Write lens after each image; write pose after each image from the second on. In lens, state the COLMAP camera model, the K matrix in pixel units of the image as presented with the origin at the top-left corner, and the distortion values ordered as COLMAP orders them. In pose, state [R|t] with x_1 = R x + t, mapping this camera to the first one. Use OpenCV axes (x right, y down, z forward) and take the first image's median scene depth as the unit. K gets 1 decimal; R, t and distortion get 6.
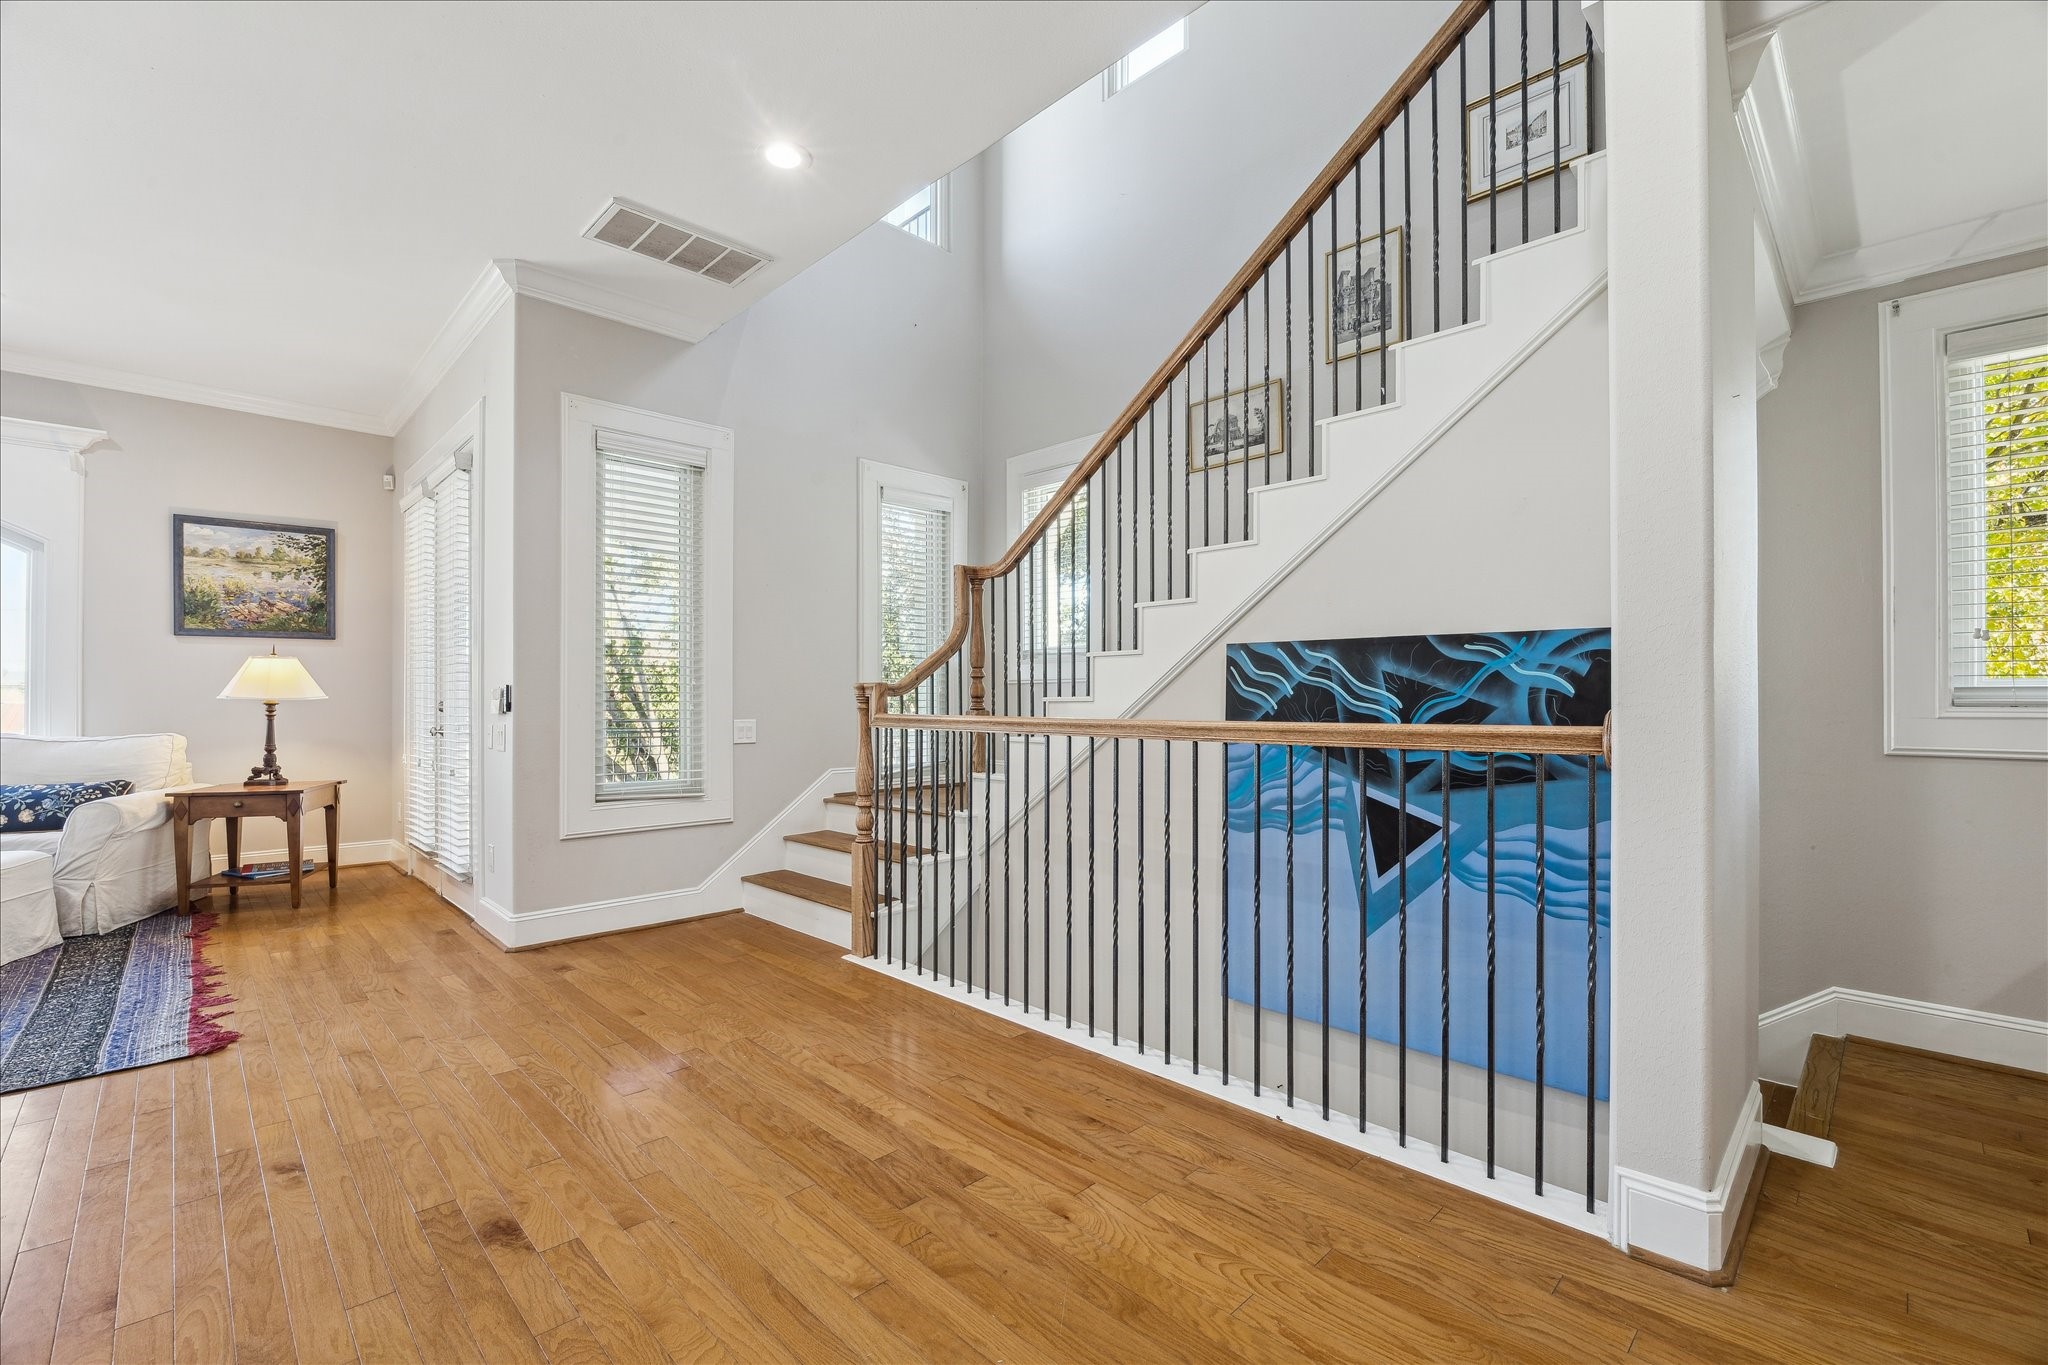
lens RADIAL K [[879.7, 0, 1041.9], [0, 879.7, 693.4], [0, 0, 1]] dist [-0.015409, -0.000283]
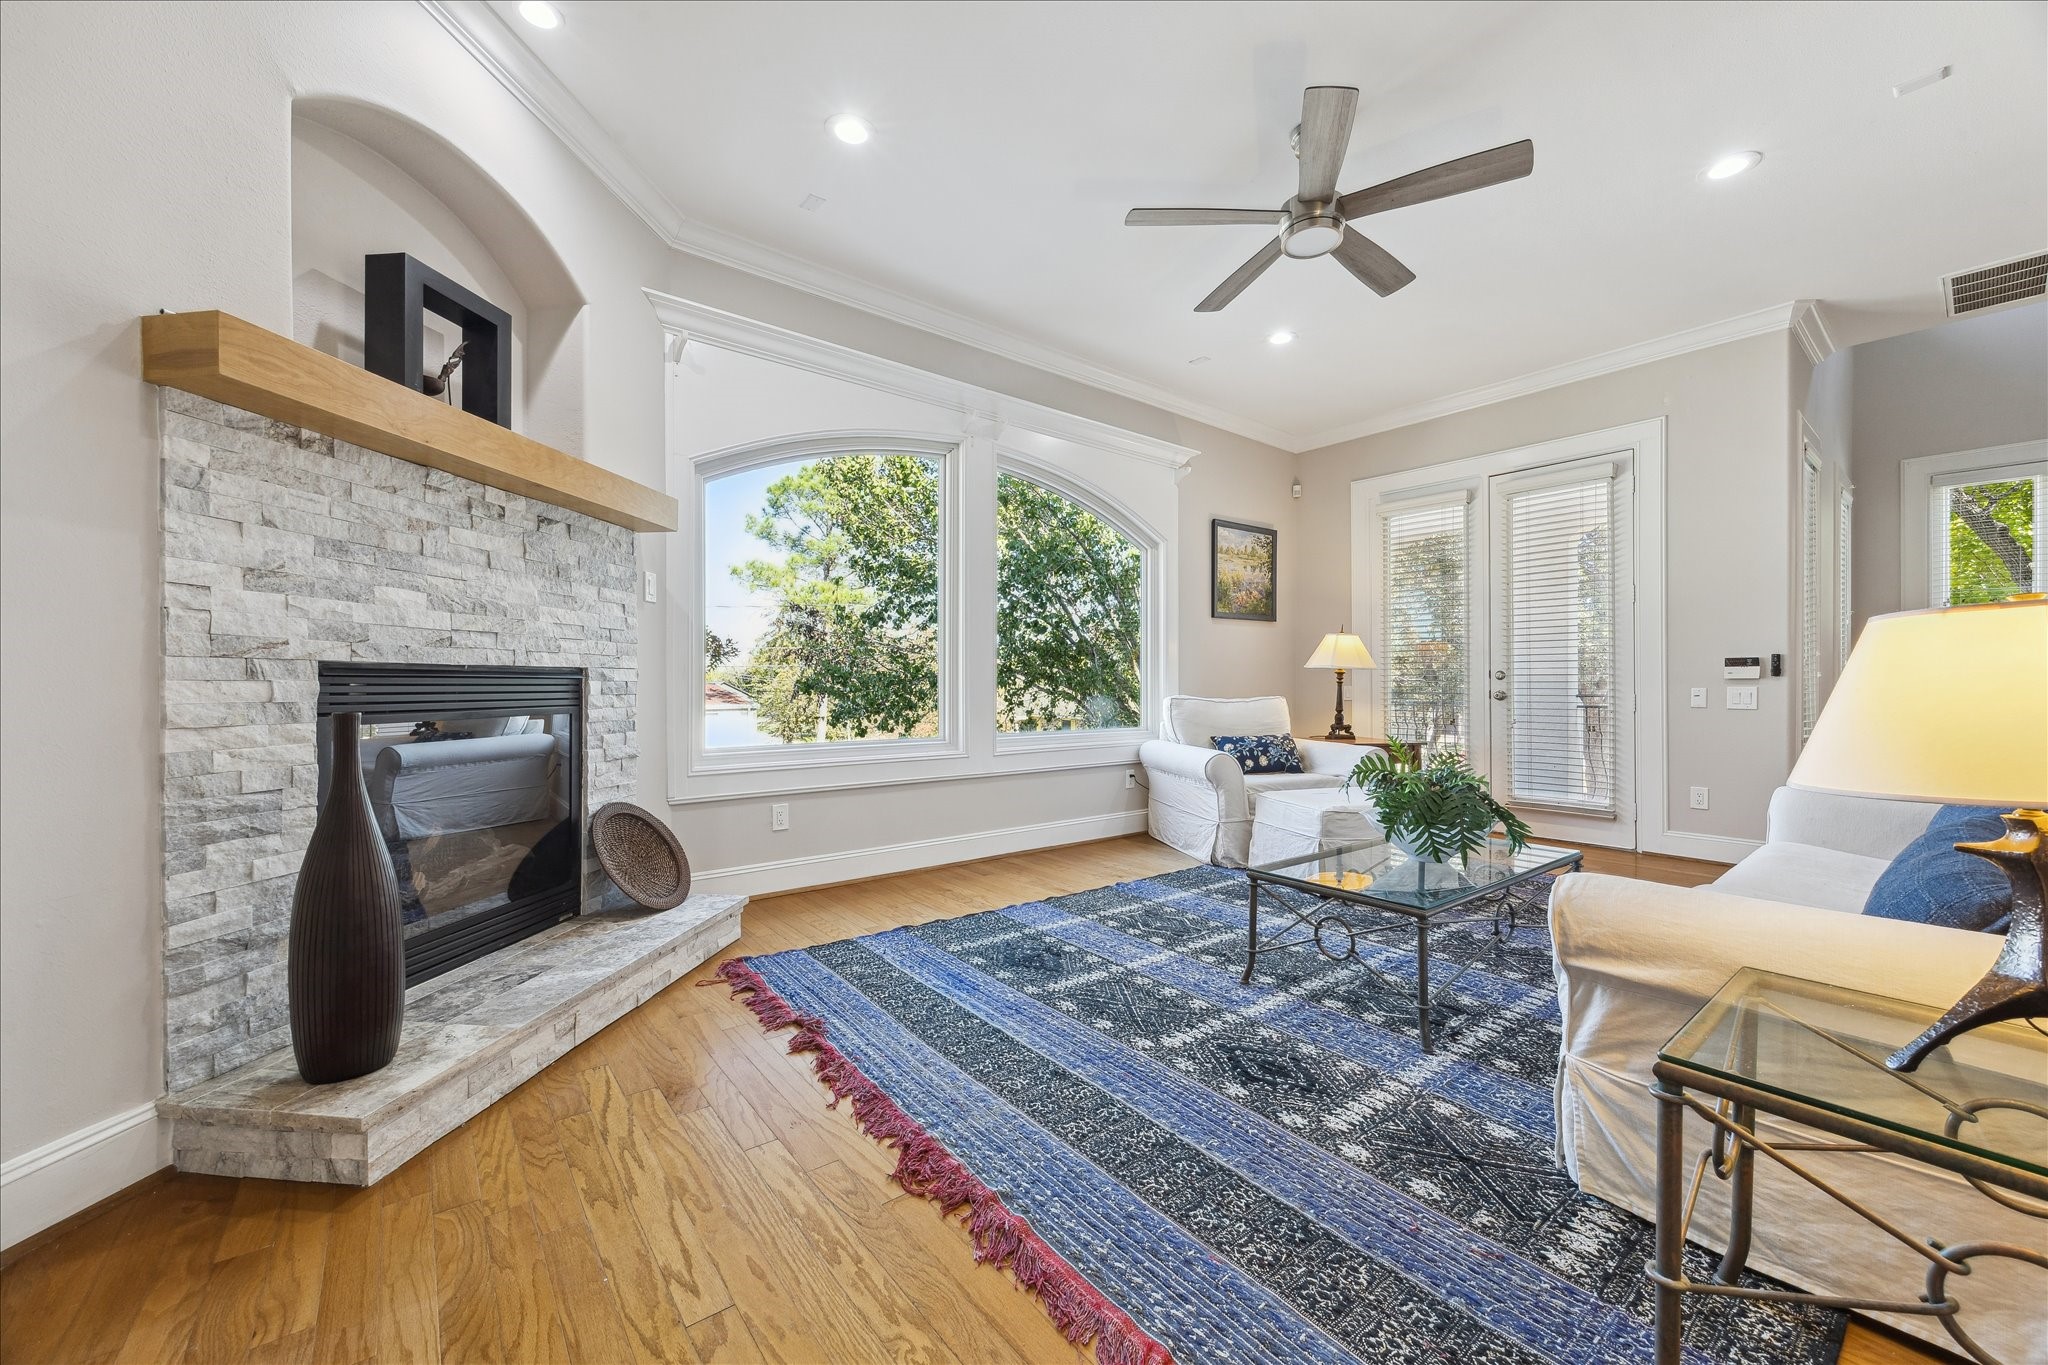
lens RADIAL K [[787.9, 0, 1026.2], [0, 787.9, 685.4], [0, 0, 1]] dist [-0.002948, -0.000938]
pose [[0.995748, 0.002801, -0.092078, -1.625637], [-0.001928, 0.999952, 0.009563, 0.026488], [0.092100, -0.009345, 0.995706, -0.196095]]
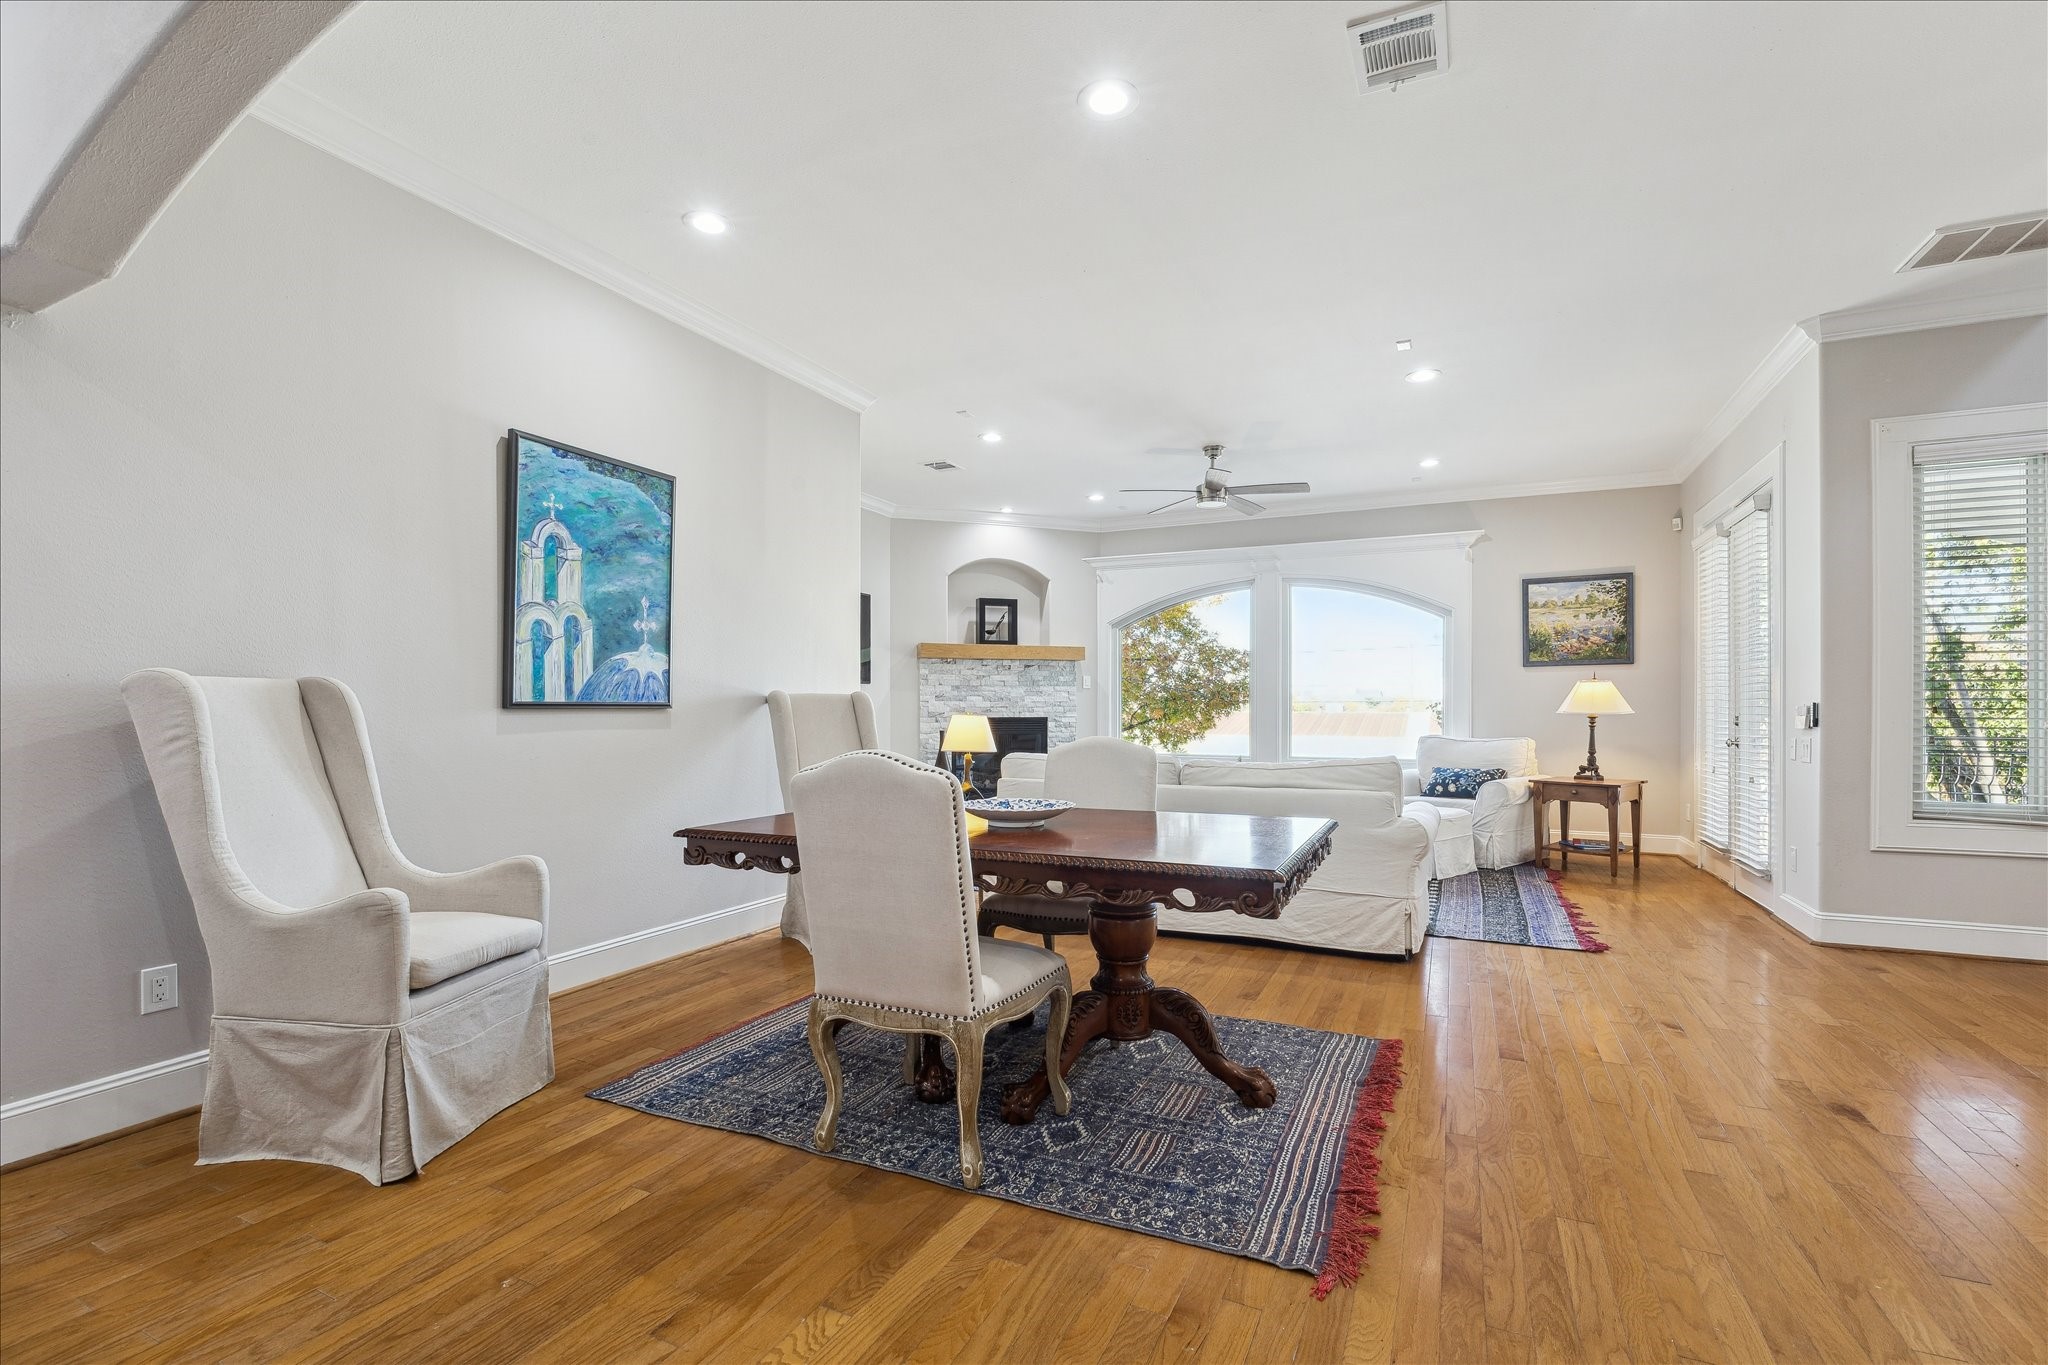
lens RADIAL K [[906.2, 0, 1017.2], [0, 906.2, 714.0], [0, 0, 1]] dist [-0.013239, 0.000233]
pose [[0.328806, 0.005091, -0.944384, 0.130173], [0.004789, 0.999964, 0.007058, -0.008255], [0.944385, -0.006843, 0.328769, -0.332512]]
